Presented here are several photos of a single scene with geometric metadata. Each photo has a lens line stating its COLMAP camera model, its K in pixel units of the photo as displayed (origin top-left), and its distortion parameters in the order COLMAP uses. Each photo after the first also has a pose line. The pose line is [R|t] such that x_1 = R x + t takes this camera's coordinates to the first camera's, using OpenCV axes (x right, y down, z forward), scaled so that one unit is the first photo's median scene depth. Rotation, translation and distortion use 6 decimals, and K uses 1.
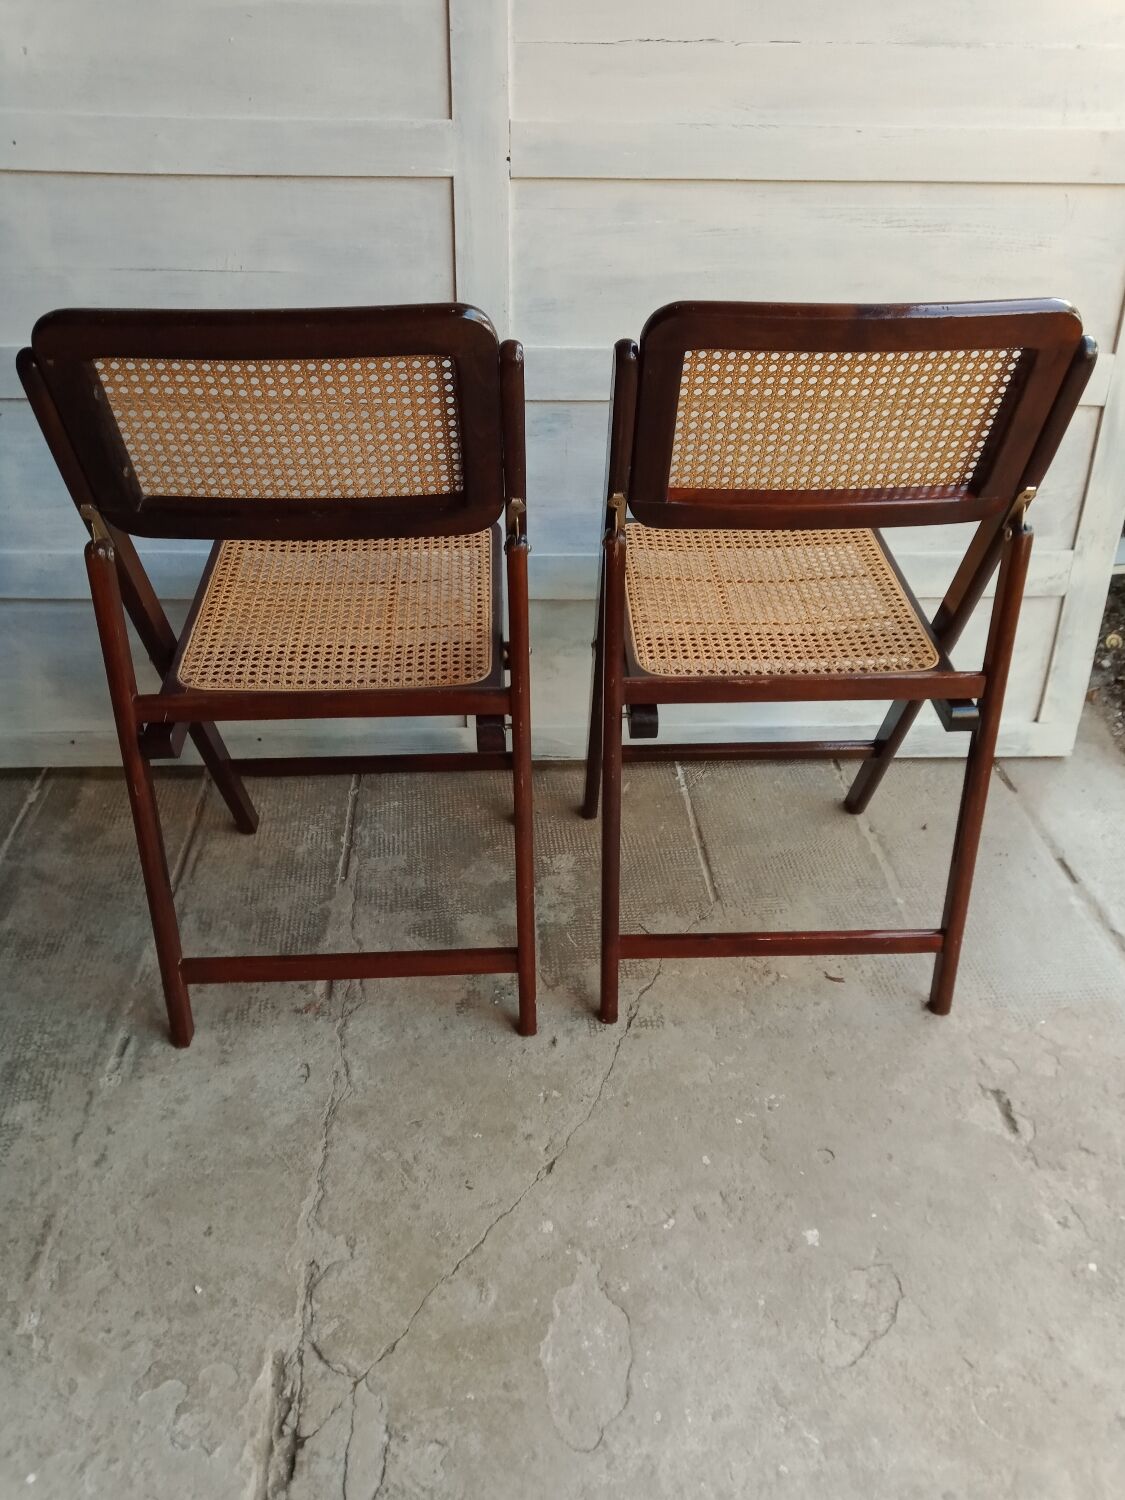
lens RADIAL K [[1107.2, 0, 581.9], [0, 1107.2, 759.3], [0, 0, 1]] dist [-0.024178, -0.007802]
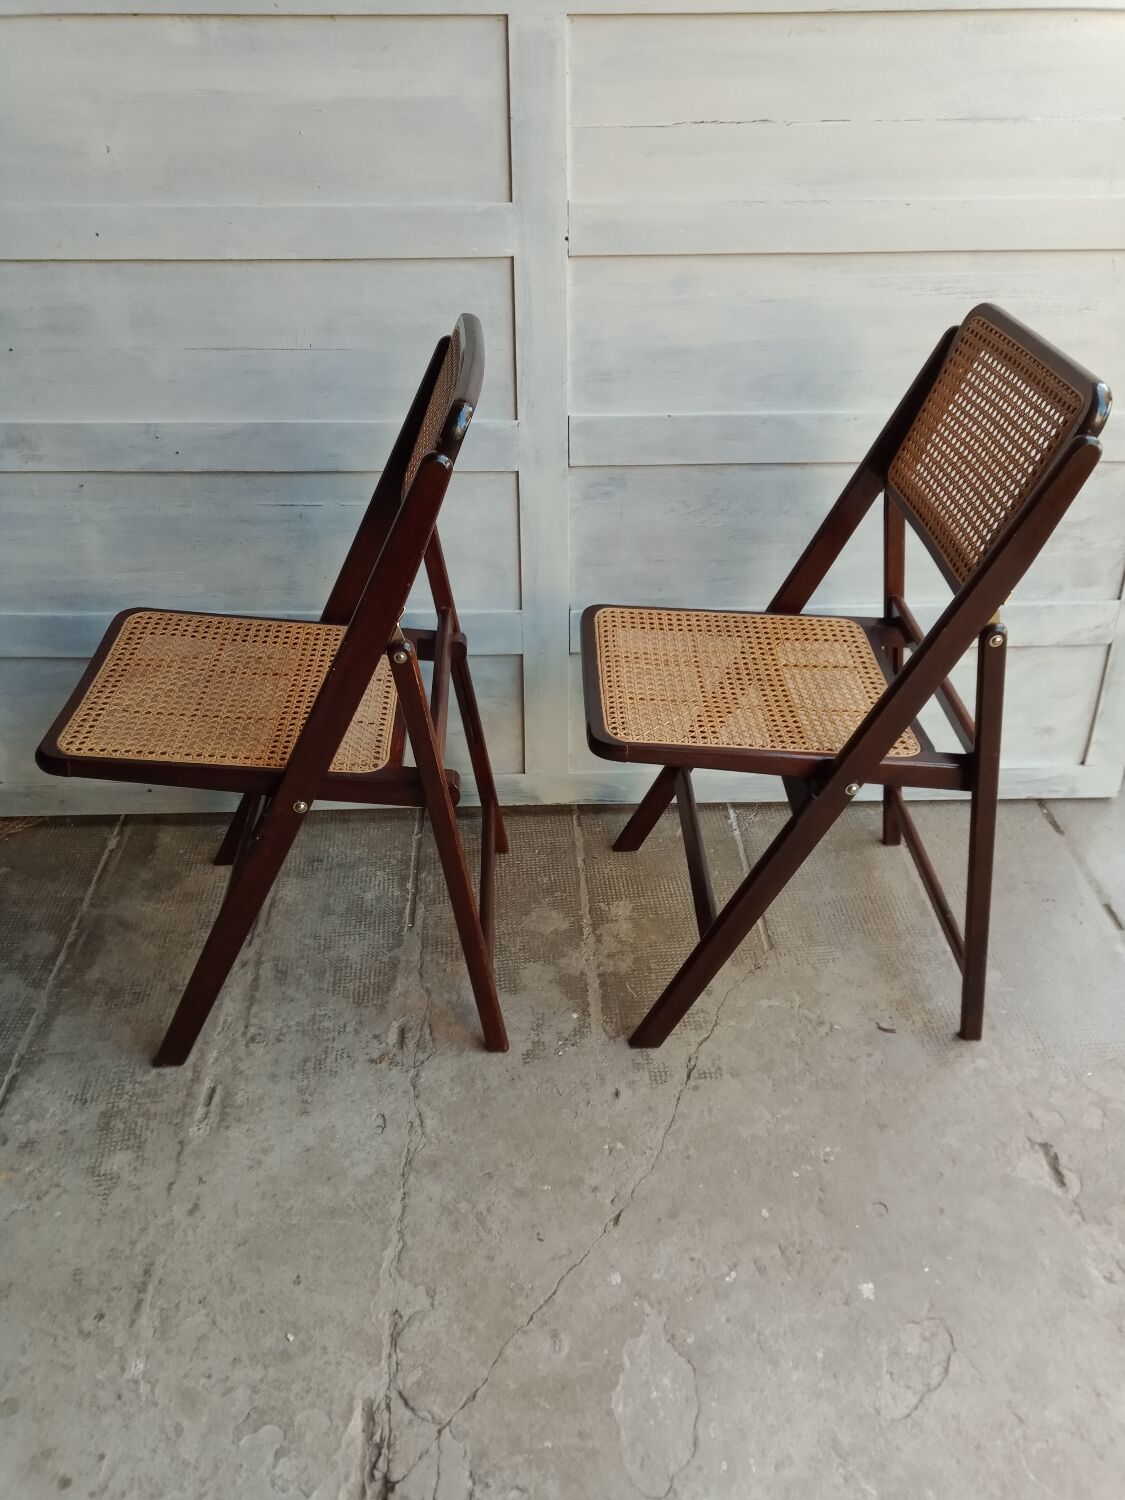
lens RADIAL K [[1107.2, 0, 581.2], [0, 1107.2, 754.2], [0, 0, 1]] dist [-0.024178, -0.007802]
pose [[0.999456, -0.004022, -0.032727, -0.024162], [0.004352, 0.999940, 0.010007, -0.077917], [0.032685, -0.010144, 0.999414, -0.044012]]
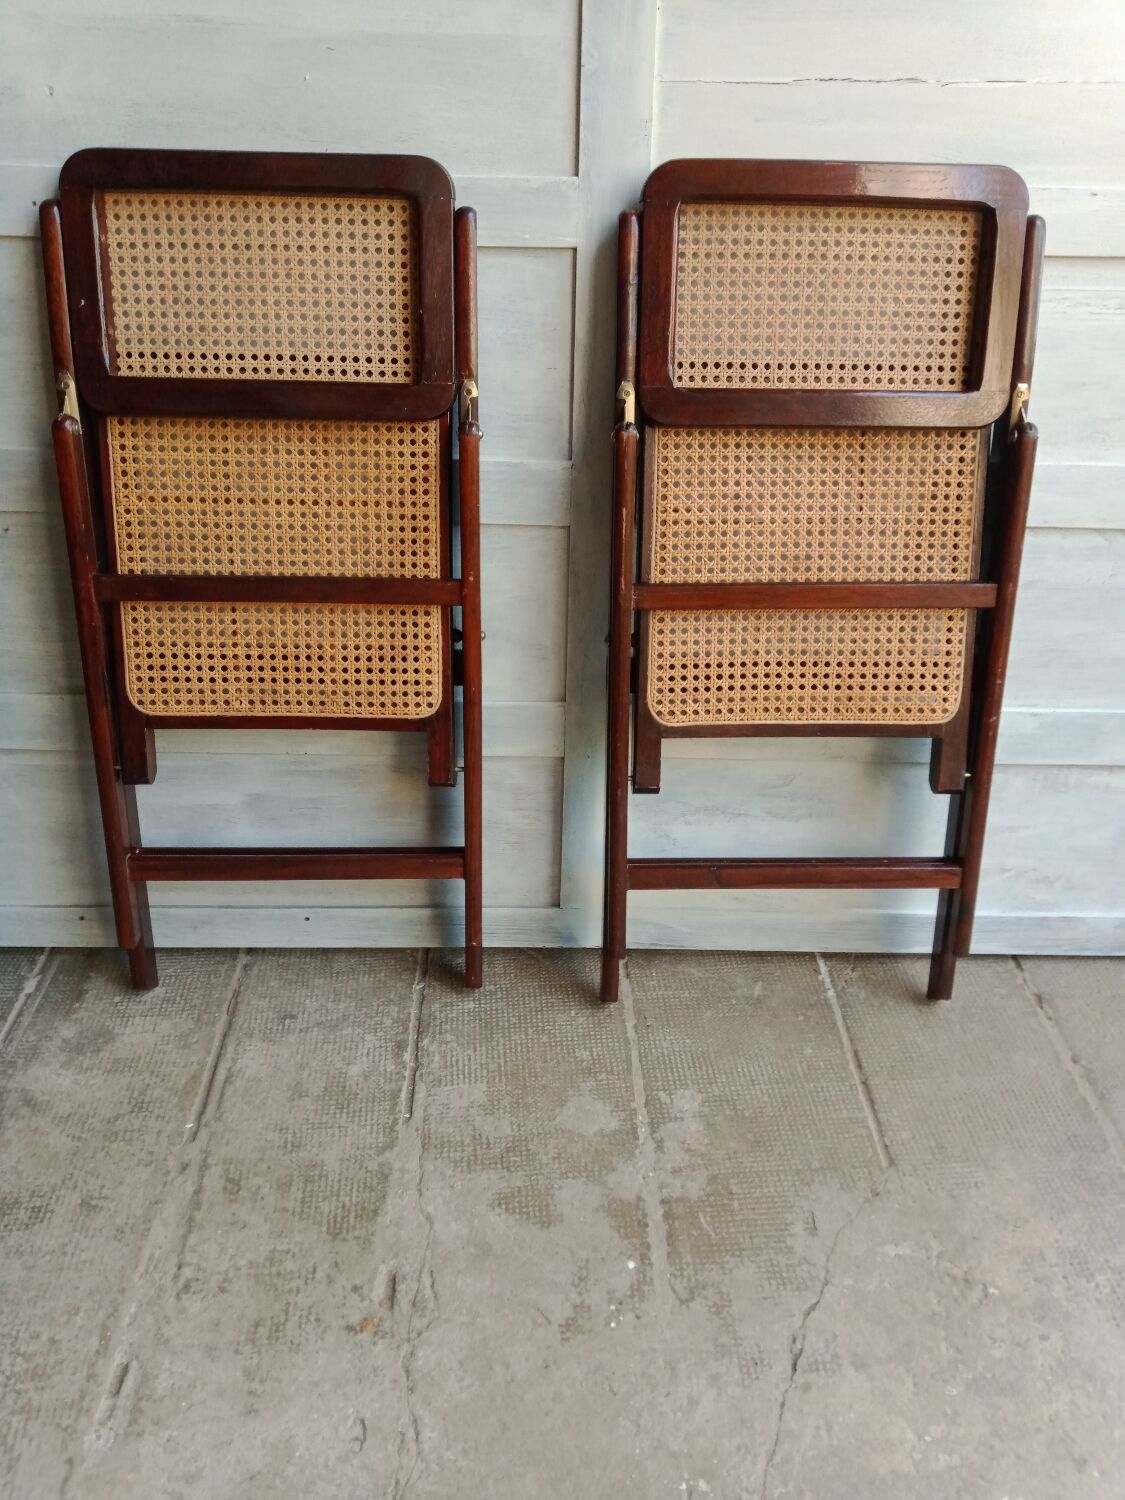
lens RADIAL K [[1107.2, 0, 567.1], [0, 1107.2, 754.1], [0, 0, 1]] dist [-0.024178, -0.007802]
pose [[0.998909, 0.020733, -0.041839, -0.091316], [-0.023170, 0.998012, -0.058612, -0.128914], [0.040540, 0.059518, 0.997404, 0.249592]]
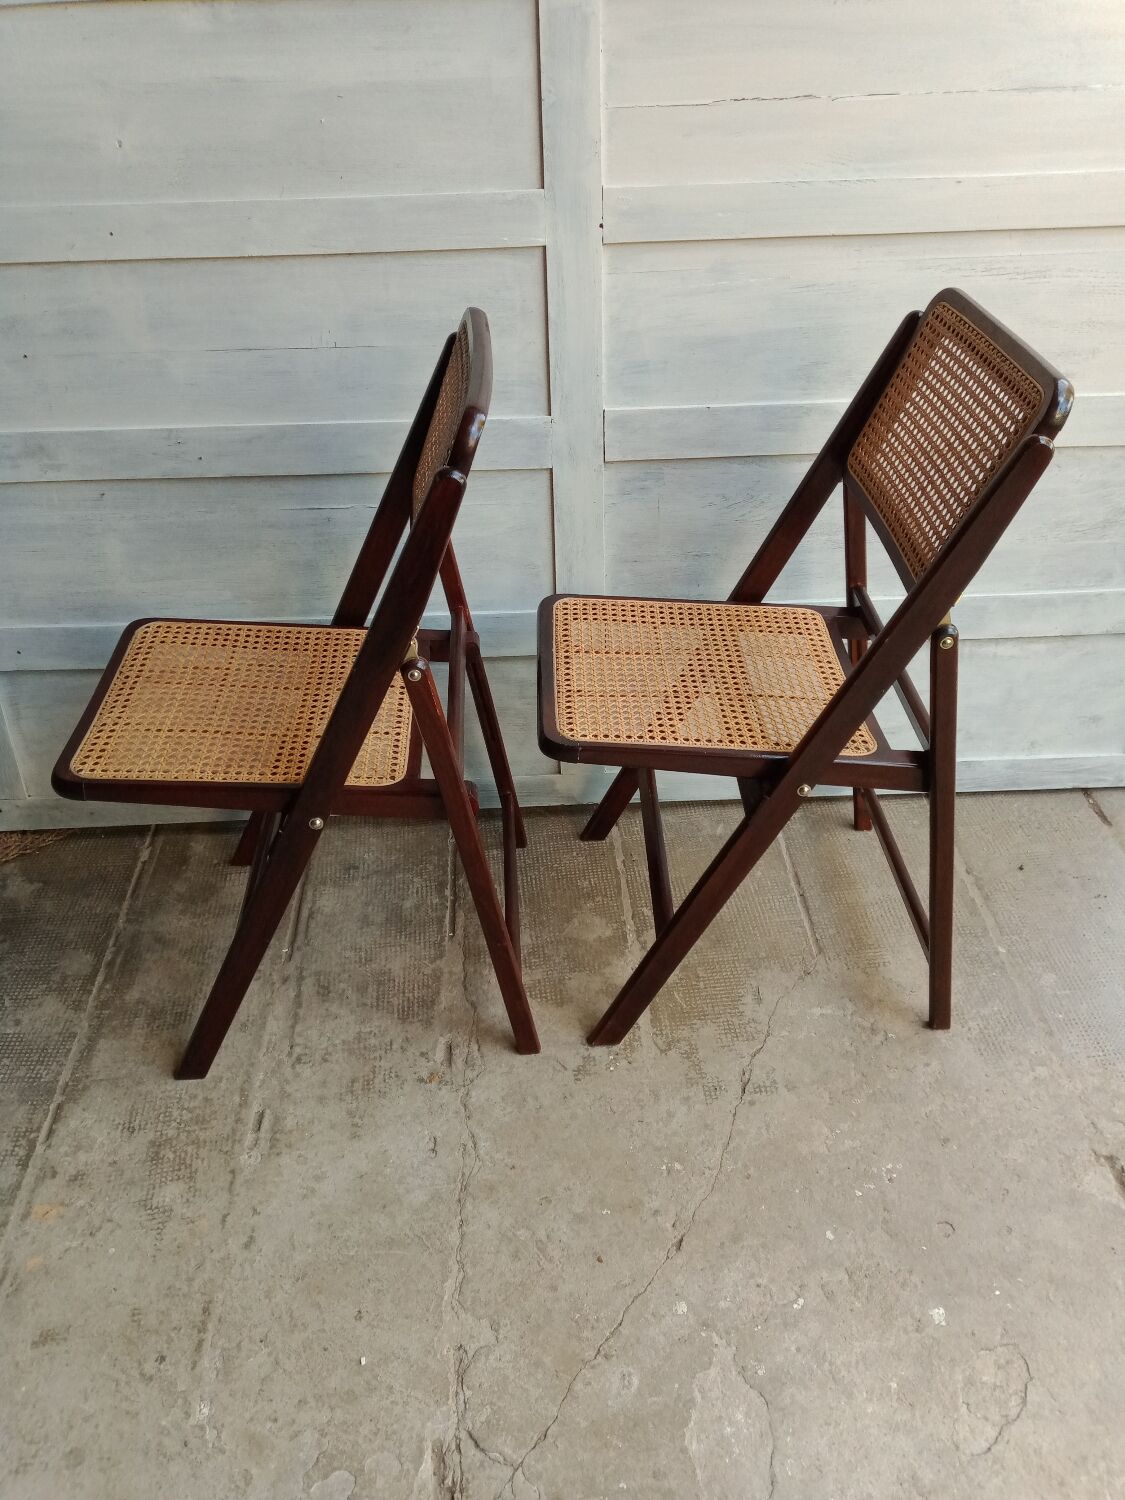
lens RADIAL K [[1107.2, 0, 574.8], [0, 1107.2, 743.1], [0, 0, 1]] dist [-0.024178, -0.007802]
pose [[0.998866, -0.023879, -0.041197, -0.066788], [0.025670, 0.998723, 0.043508, -0.136522], [0.040106, -0.044516, 0.998203, -0.013997]]
